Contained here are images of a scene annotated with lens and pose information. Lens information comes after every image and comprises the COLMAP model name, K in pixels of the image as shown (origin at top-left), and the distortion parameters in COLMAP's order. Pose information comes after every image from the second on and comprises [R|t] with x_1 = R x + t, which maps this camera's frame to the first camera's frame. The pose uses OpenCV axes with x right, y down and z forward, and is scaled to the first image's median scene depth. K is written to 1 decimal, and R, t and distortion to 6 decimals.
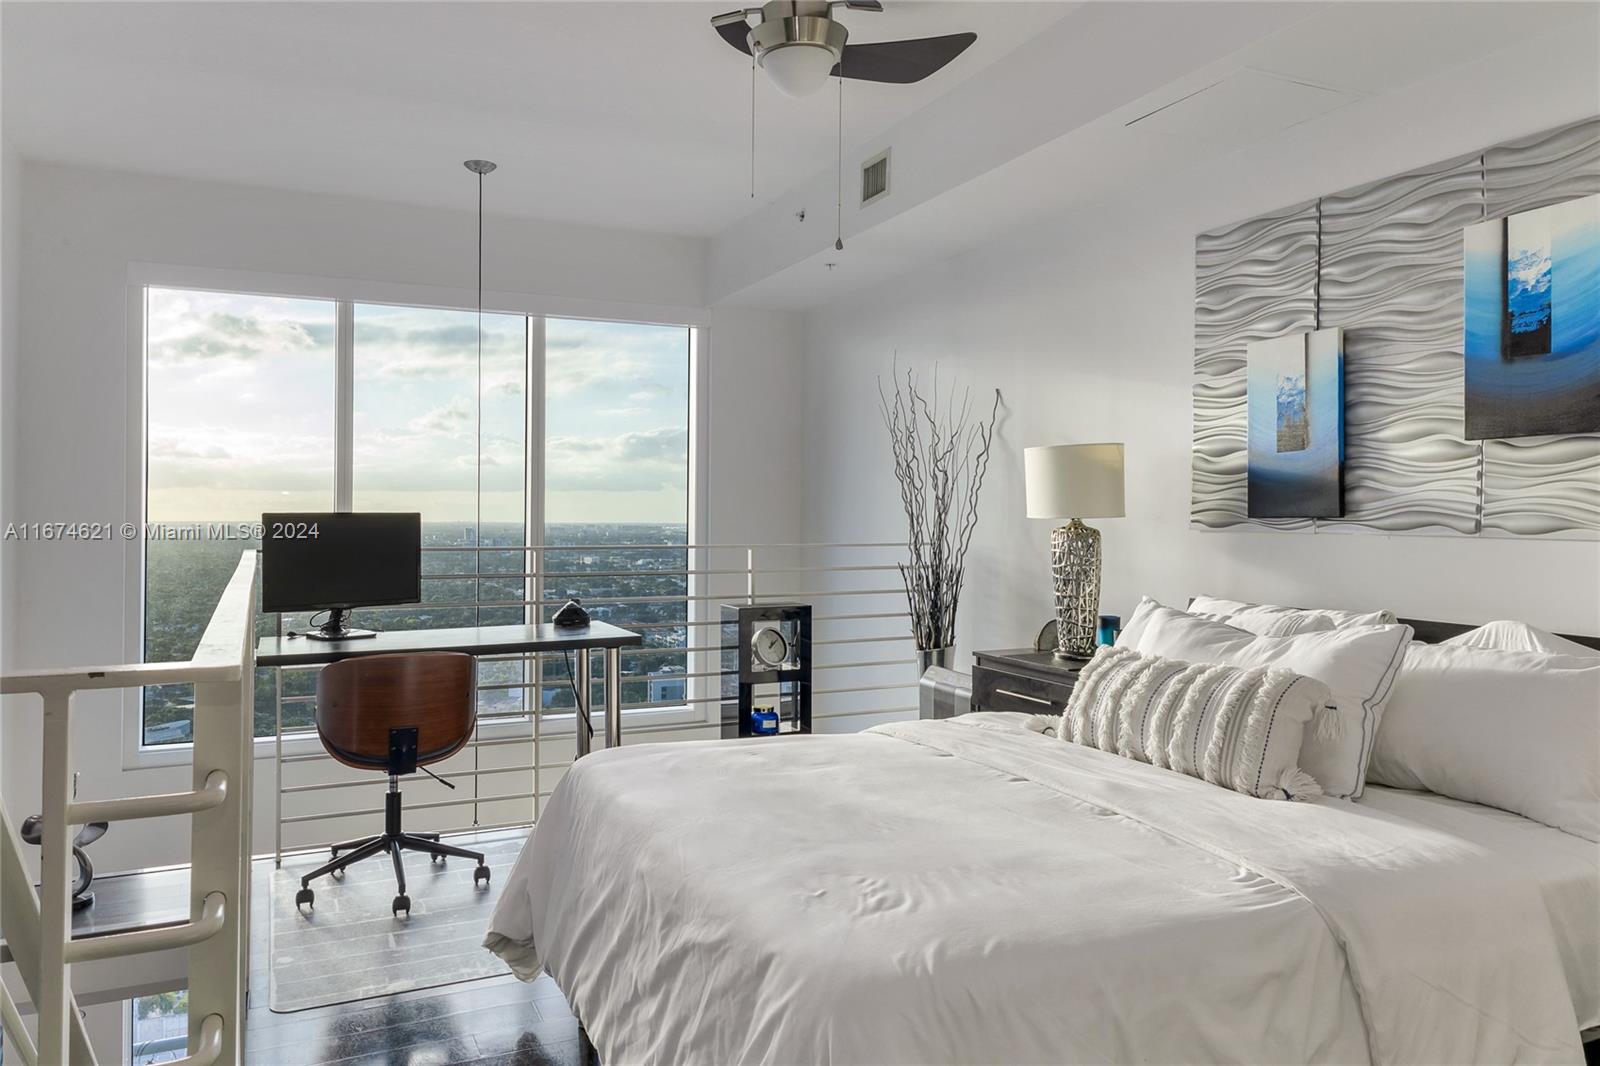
lens RADIAL K [[1110.0, 0, 801.6], [0, 1110.0, 523.8], [0, 0, 1]] dist [0.029570, -0.032903]
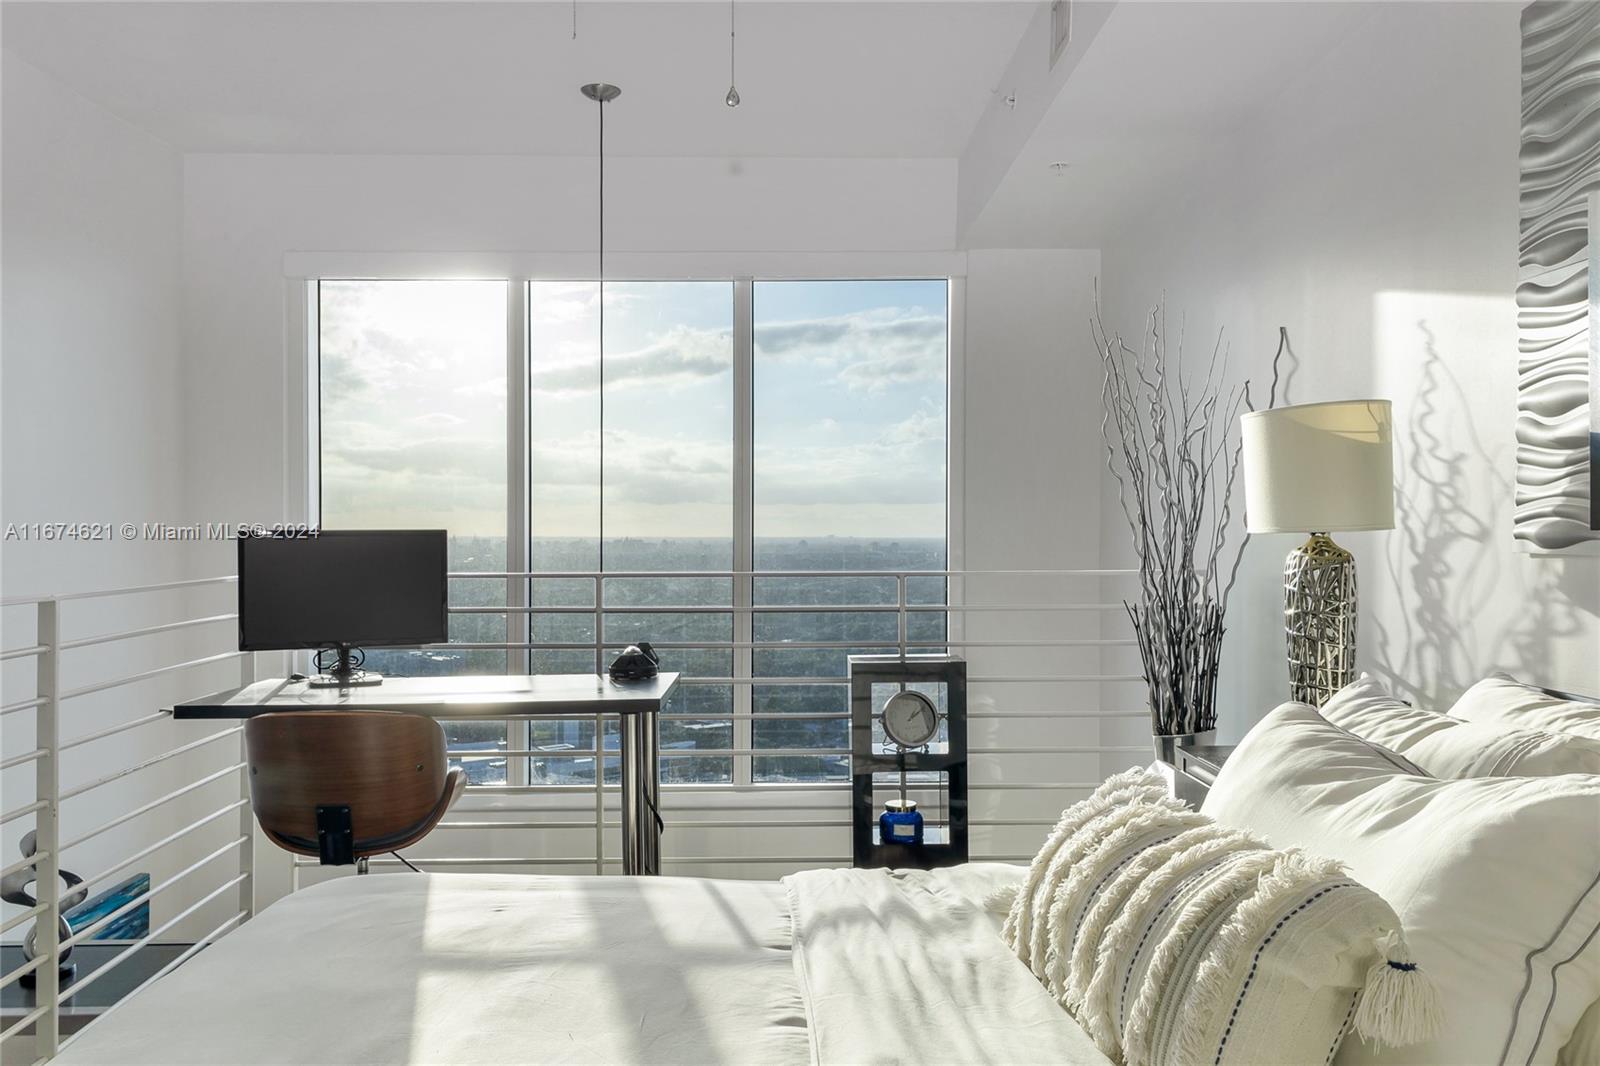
lens RADIAL K [[1312.3, 0, 800.0], [0, 1312.3, 533.0], [0, 0, 1]] dist [0.024945, 0.005530]
pose [[0.917011, -0.005022, -0.398829, 0.270991], [0.003213, 0.999981, -0.005206, -0.001544], [0.398848, 0.003493, 0.917010, 0.250474]]
